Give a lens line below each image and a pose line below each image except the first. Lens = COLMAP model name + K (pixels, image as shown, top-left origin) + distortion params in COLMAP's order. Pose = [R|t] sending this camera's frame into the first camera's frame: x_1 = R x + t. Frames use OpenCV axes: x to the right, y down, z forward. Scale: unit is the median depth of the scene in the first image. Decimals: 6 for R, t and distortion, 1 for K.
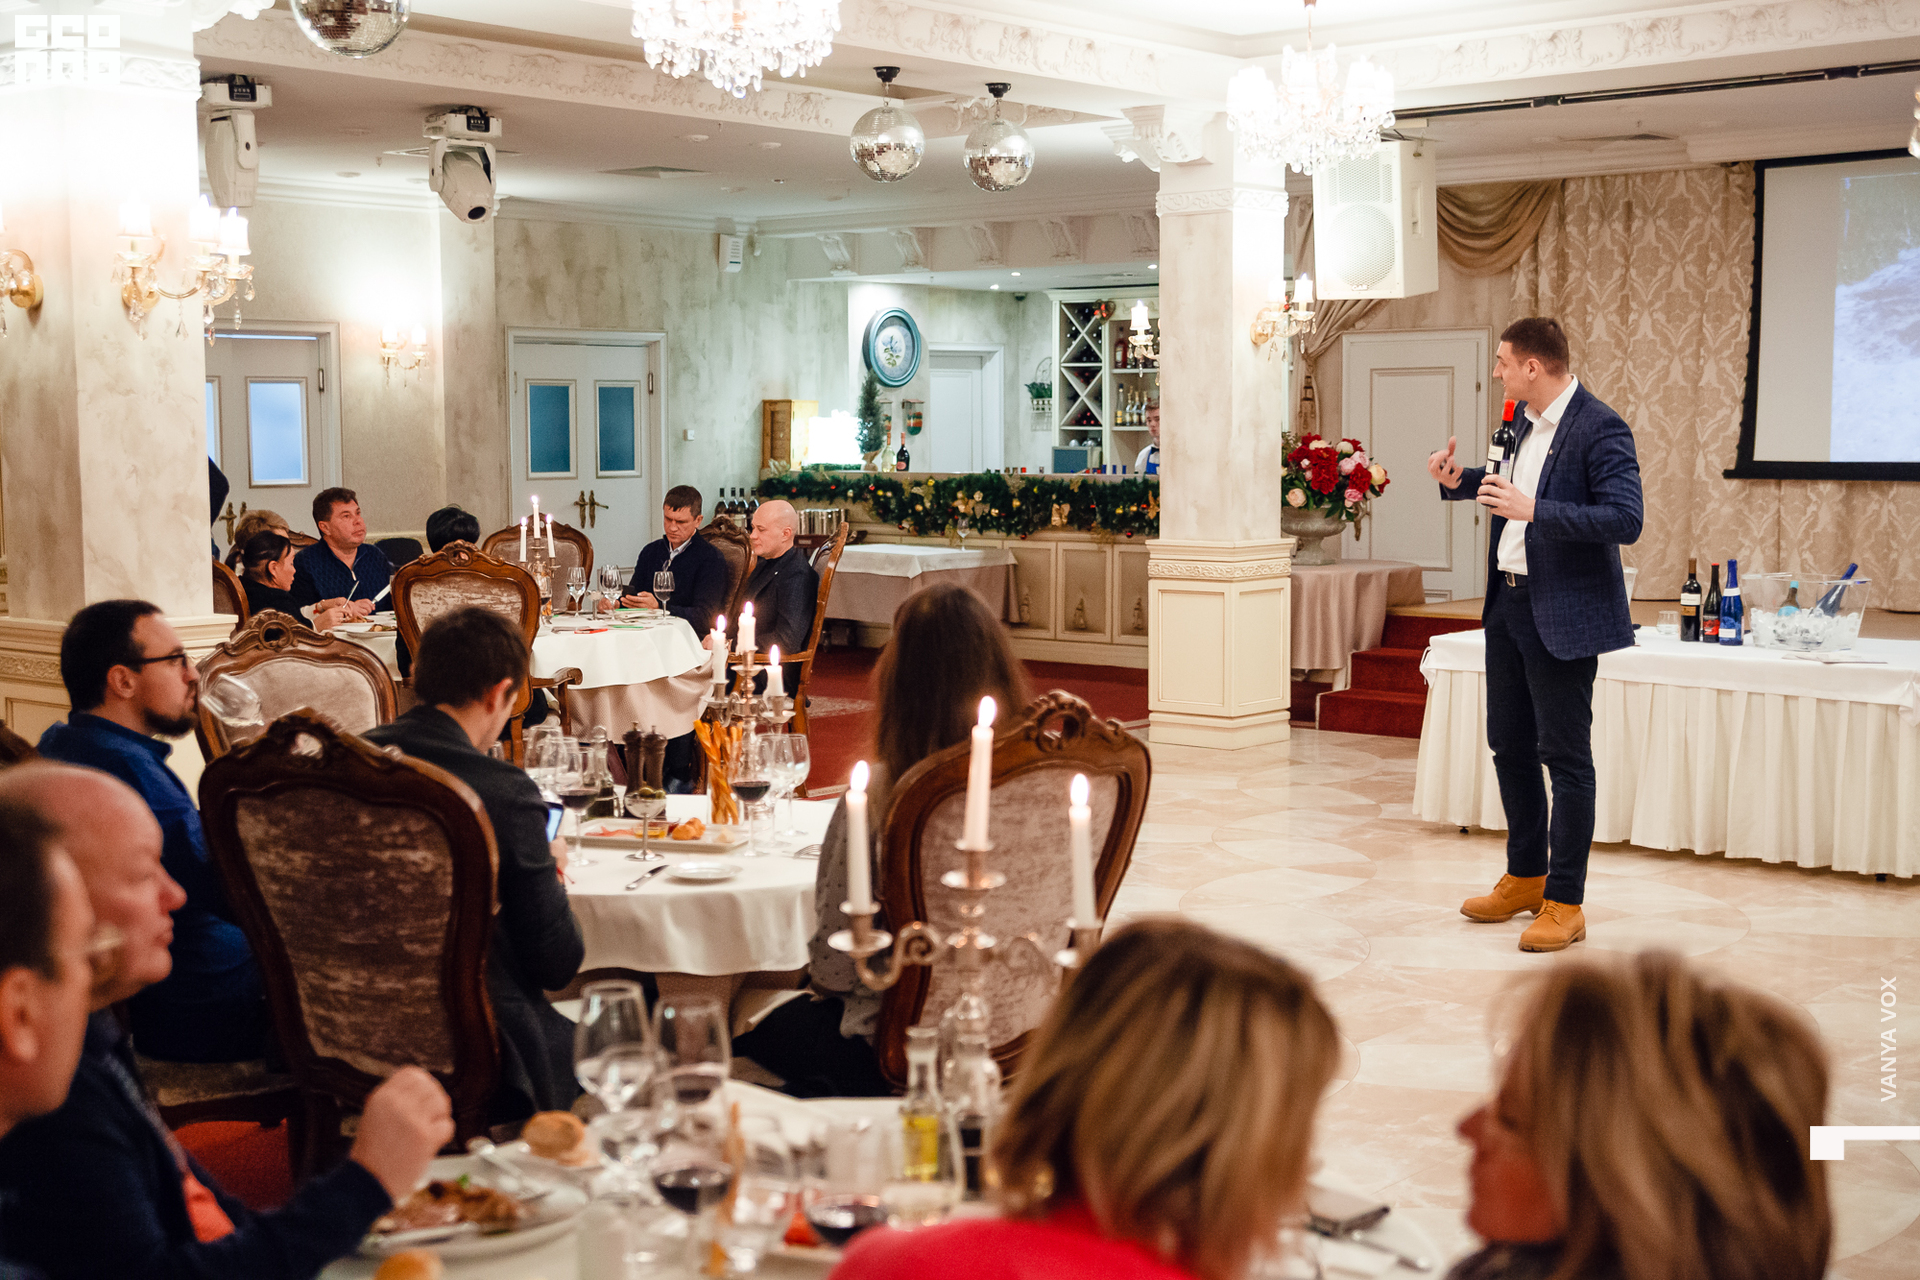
lens RADIAL K [[2516.5, 0, 916.5], [0, 2516.5, 649.0], [0, 0, 1]] dist [0.042121, 0.000000]
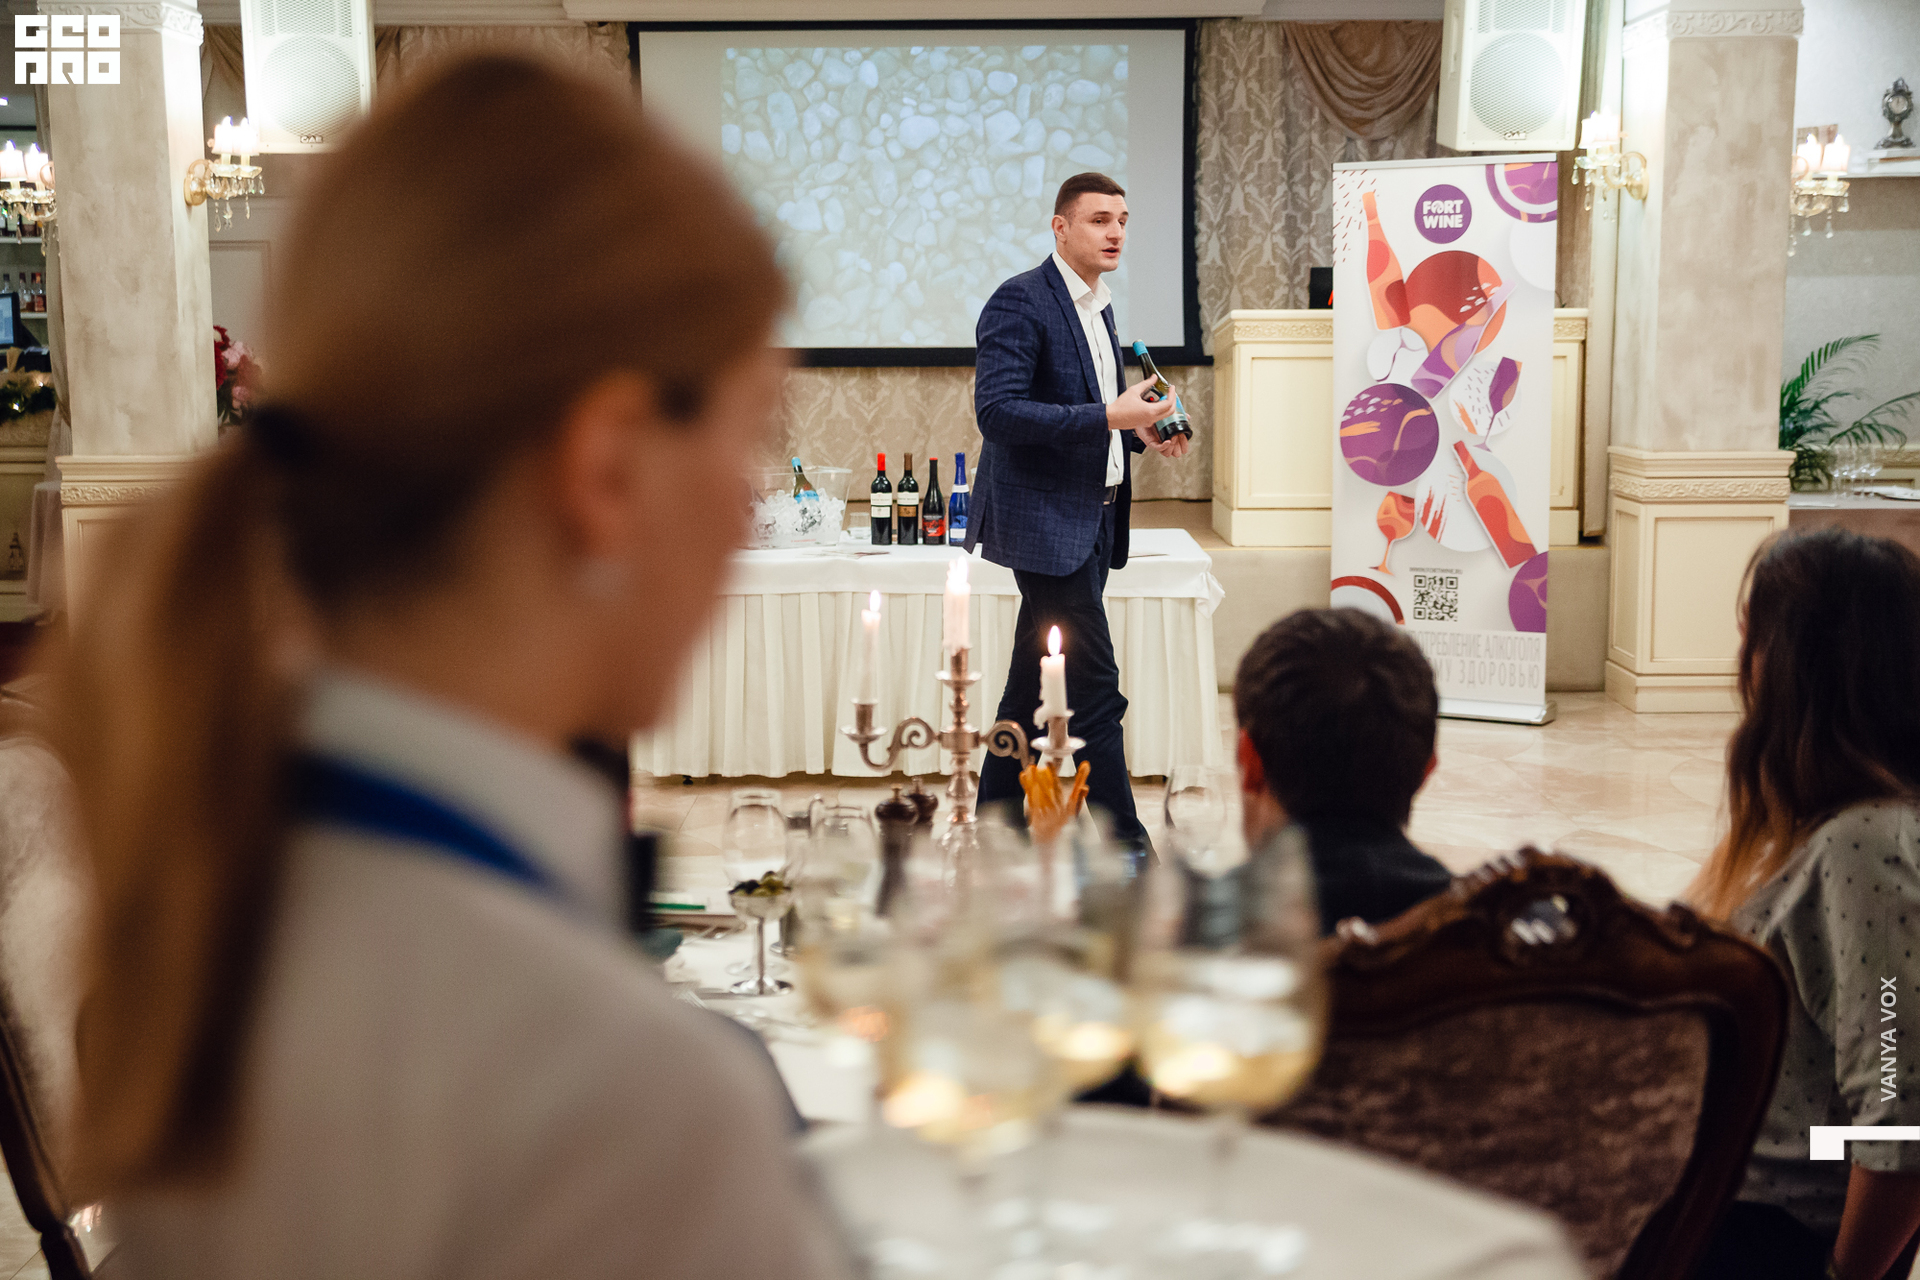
lens RADIAL K [[2551.1, 0, 957.4], [0, 2551.1, 613.5], [0, 0, 1]] dist [0.071557, 0.000000]
pose [[0.756544, -0.079713, 0.649066, -0.196534], [0.062309, 0.996814, 0.049794, -0.016267], [-0.650967, 0.002771, 0.759101, 0.205862]]
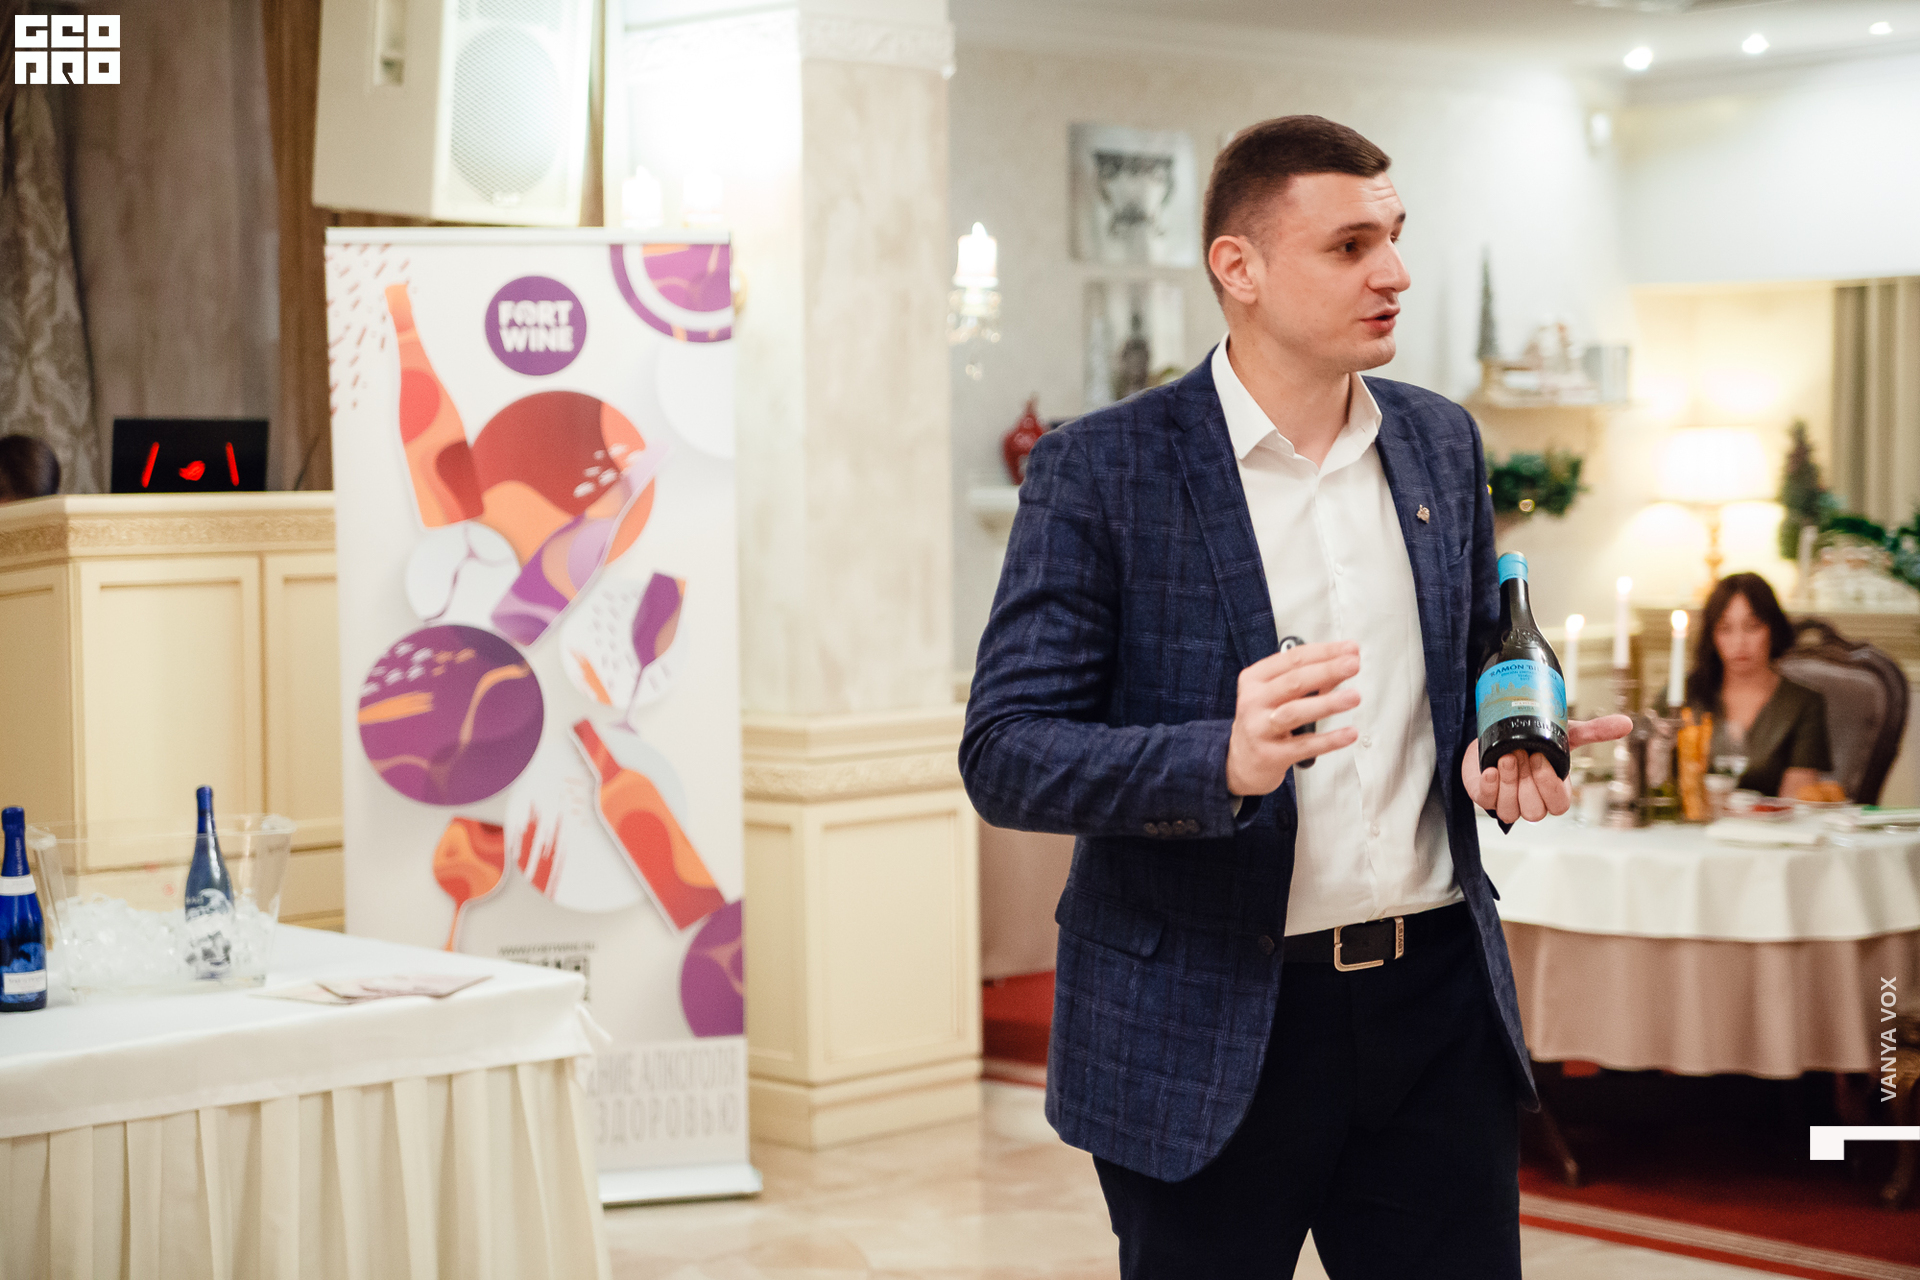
lens RADIAL K [[3483.1, 0, 970.1], [0, 3483.1, 634.9], [0, 0, 1]] dist [0.126793, 0.000000]
pose [[0.058258, -0.048461, 0.997125, -0.174861], [0.104962, 0.993582, 0.042157, -0.050052], [-0.992768, 0.102204, 0.062971, 0.555955]]
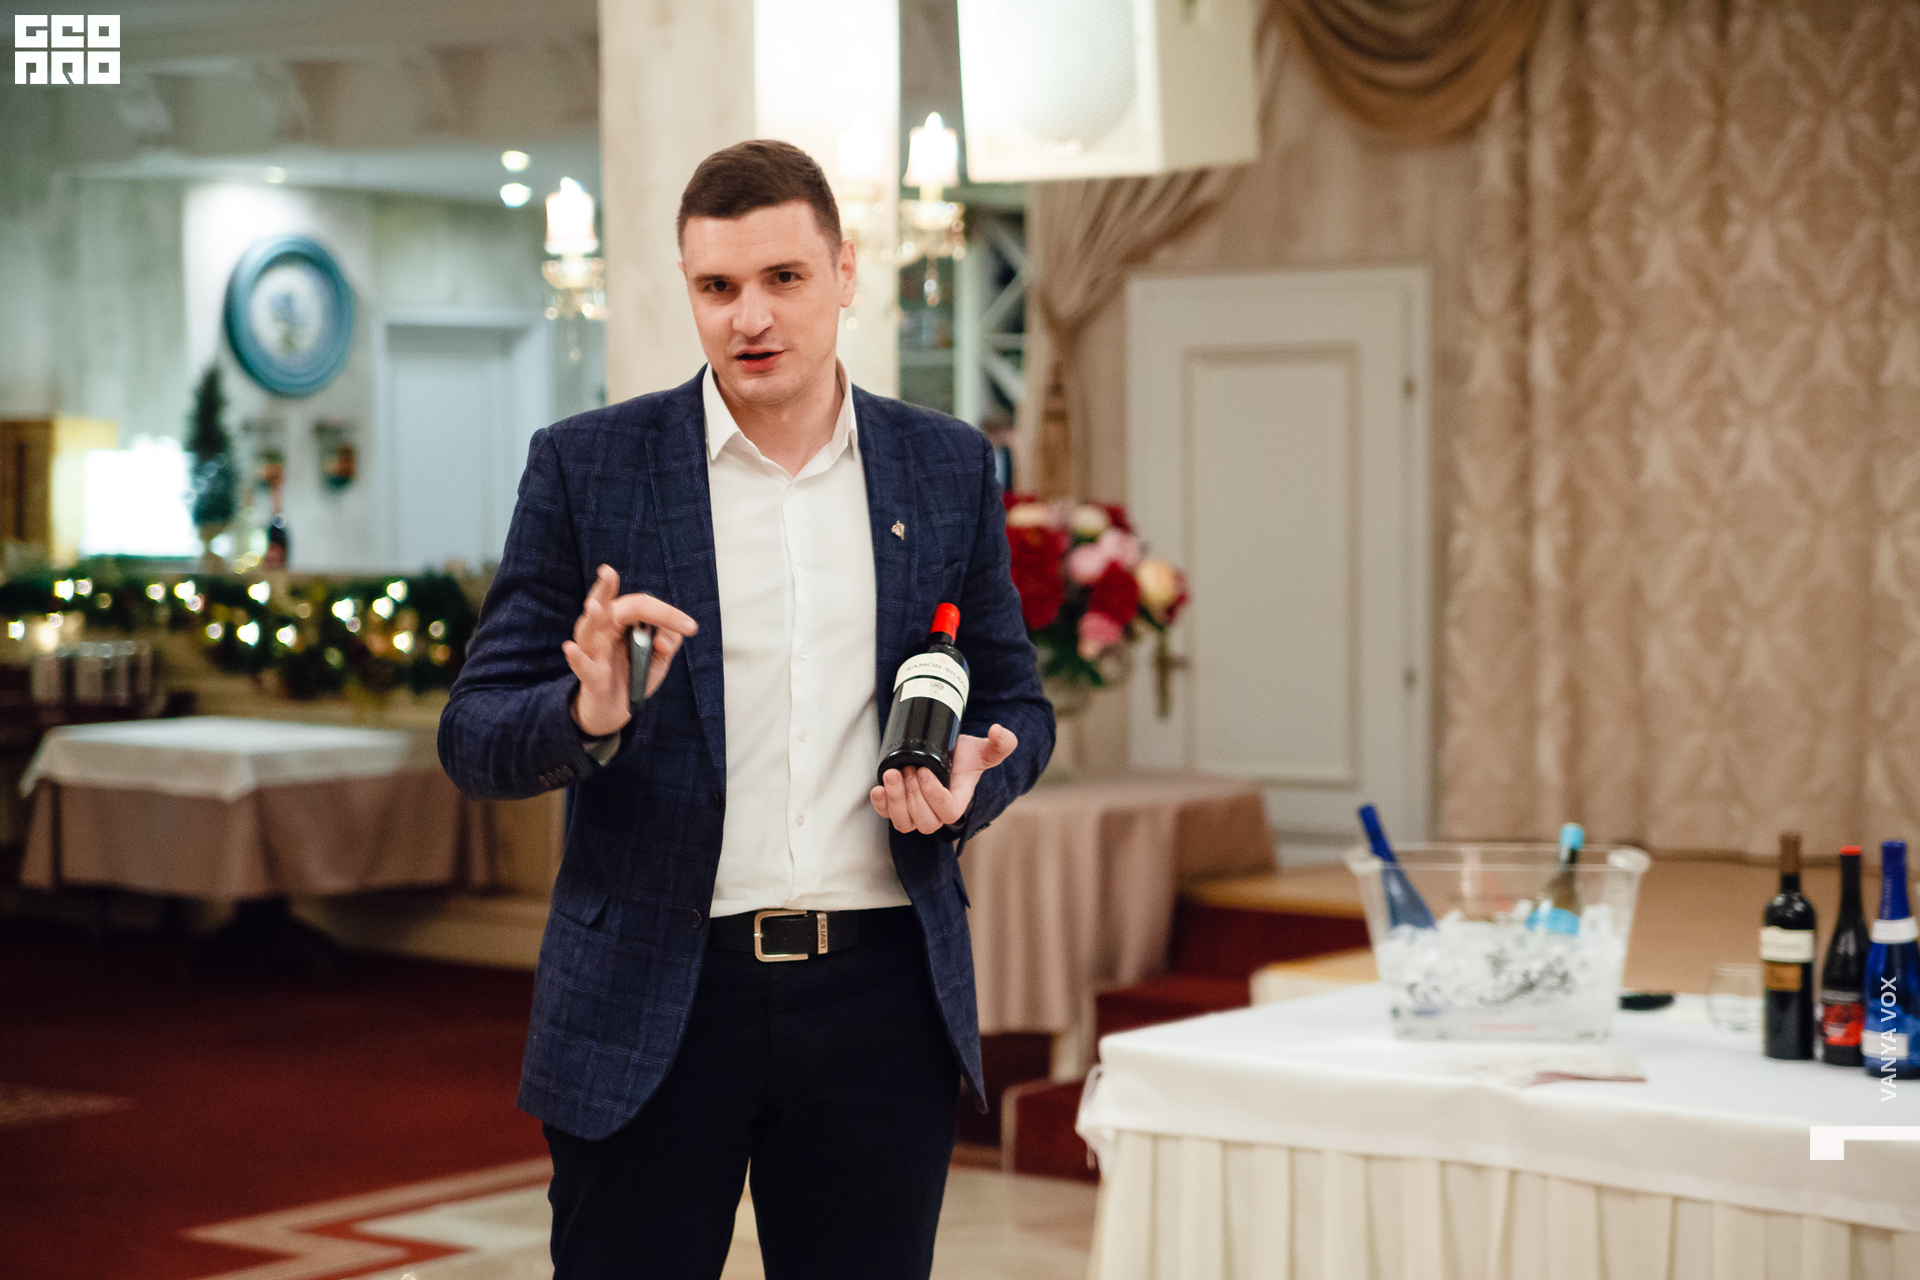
lens RADIAL K [[3952.8, 0, 947.0], [0, 3952.8, 657.3], [0, 0, 1]] dist [0.218699, 0.000000]
pose [[0.998319, -0.003100, 0.057876, 0.103847], [0.005497, 0.999132, -0.041300, -0.027534], [-0.057698, 0.041549, 0.997469, 0.306421]]
